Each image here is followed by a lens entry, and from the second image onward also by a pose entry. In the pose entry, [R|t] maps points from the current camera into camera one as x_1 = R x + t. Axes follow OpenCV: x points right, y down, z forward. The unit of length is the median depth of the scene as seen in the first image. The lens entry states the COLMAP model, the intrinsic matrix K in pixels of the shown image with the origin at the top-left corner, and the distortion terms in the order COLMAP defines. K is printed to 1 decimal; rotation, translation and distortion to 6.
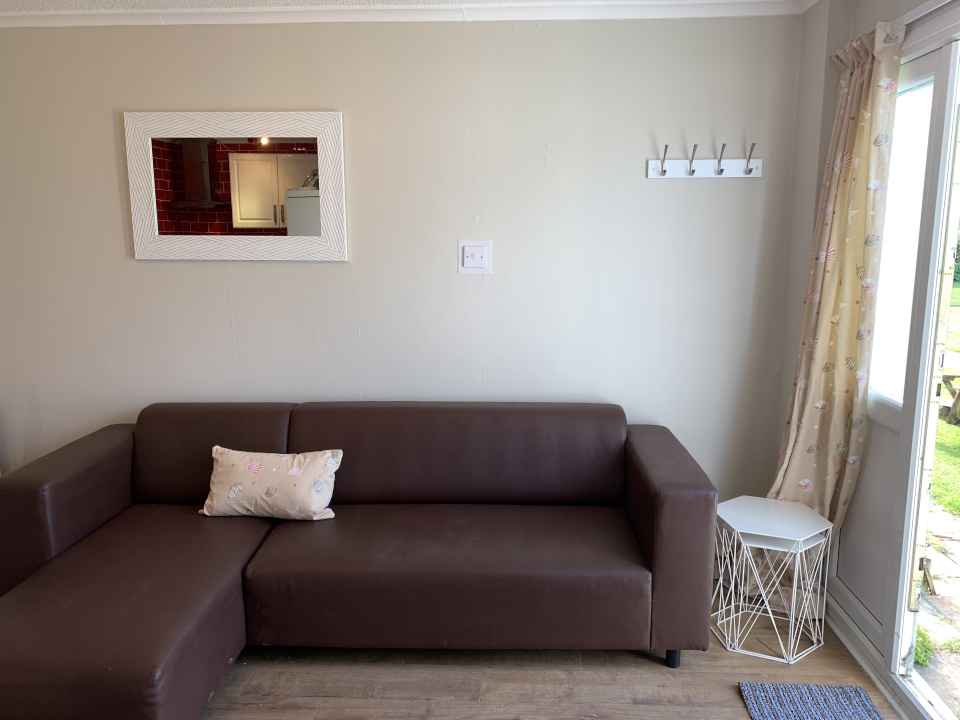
lens RADIAL K [[728.0, 0, 480.1], [0, 728.0, 352.2], [0, 0, 1]] dist [0.025552, -0.039856]
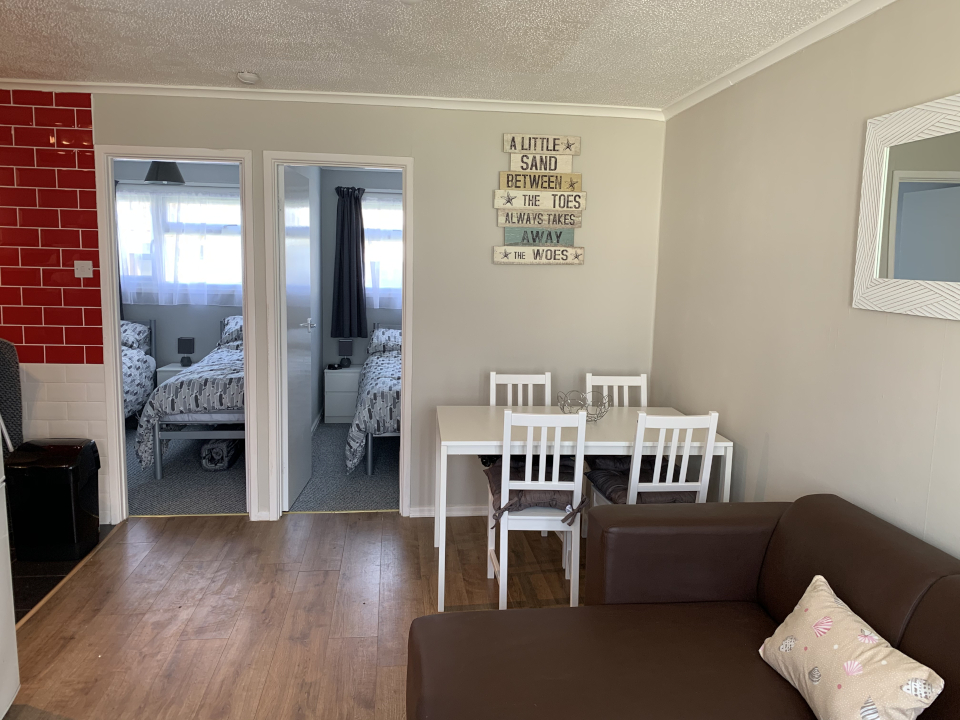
lens RADIAL K [[722.5, 0, 480.0], [0, 722.5, 360.0], [0, 0, 1]] dist [0.105418, -0.135616]
pose [[0.170854, 0.143134, -0.974844, 0.252912], [-0.179913, 0.977290, 0.111961, -0.098668], [0.968731, 0.156258, 0.192725, 0.526315]]
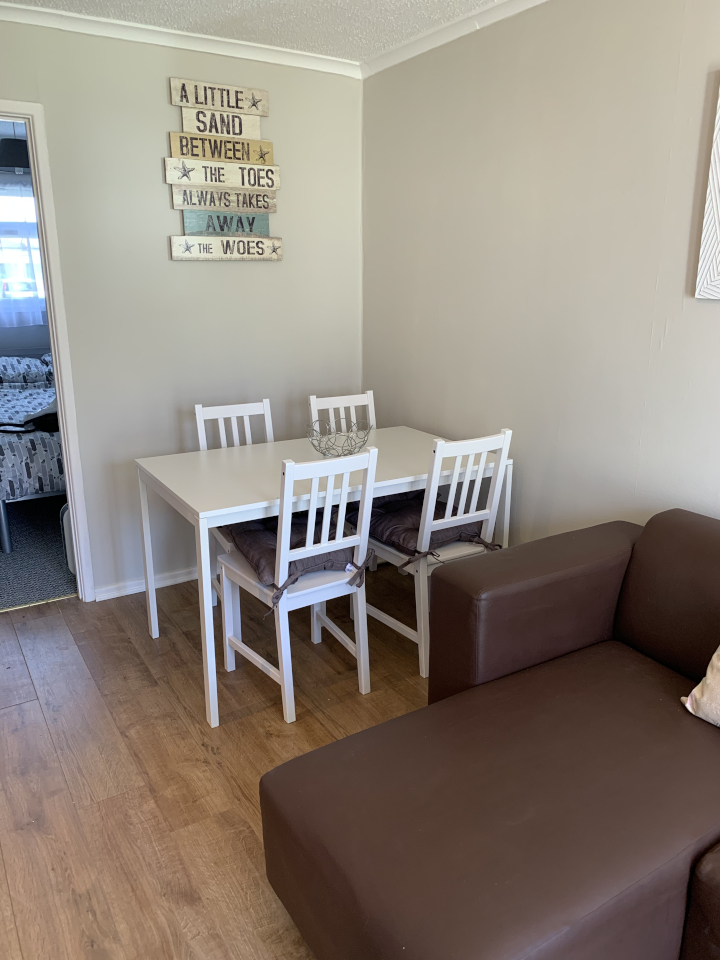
lens RADIAL K [[734.2, 0, 361.4], [0, 734.2, 475.0], [0, 0, 1]] dist [0.008886, -0.008522]
pose [[0.563029, 0.226666, -0.794745, -0.071791], [-0.135333, 0.973959, 0.181903, -0.053317], [0.815281, 0.005139, 0.579043, 0.389428]]
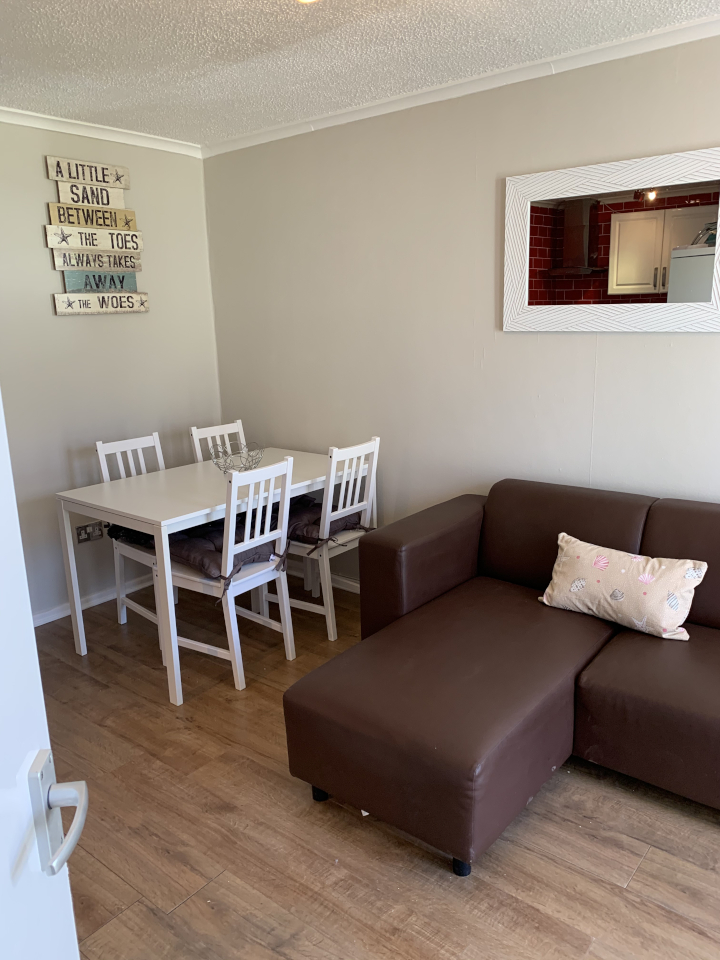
lens RADIAL K [[728.0, 0, 361.1], [0, 728.0, 479.7], [0, 0, 1]] dist [0.025552, -0.039856]
pose [[0.802452, 0.119462, -0.584637, -0.030600], [-0.072355, 0.992006, 0.103389, -0.018136], [0.592314, -0.040663, 0.804681, 0.097457]]
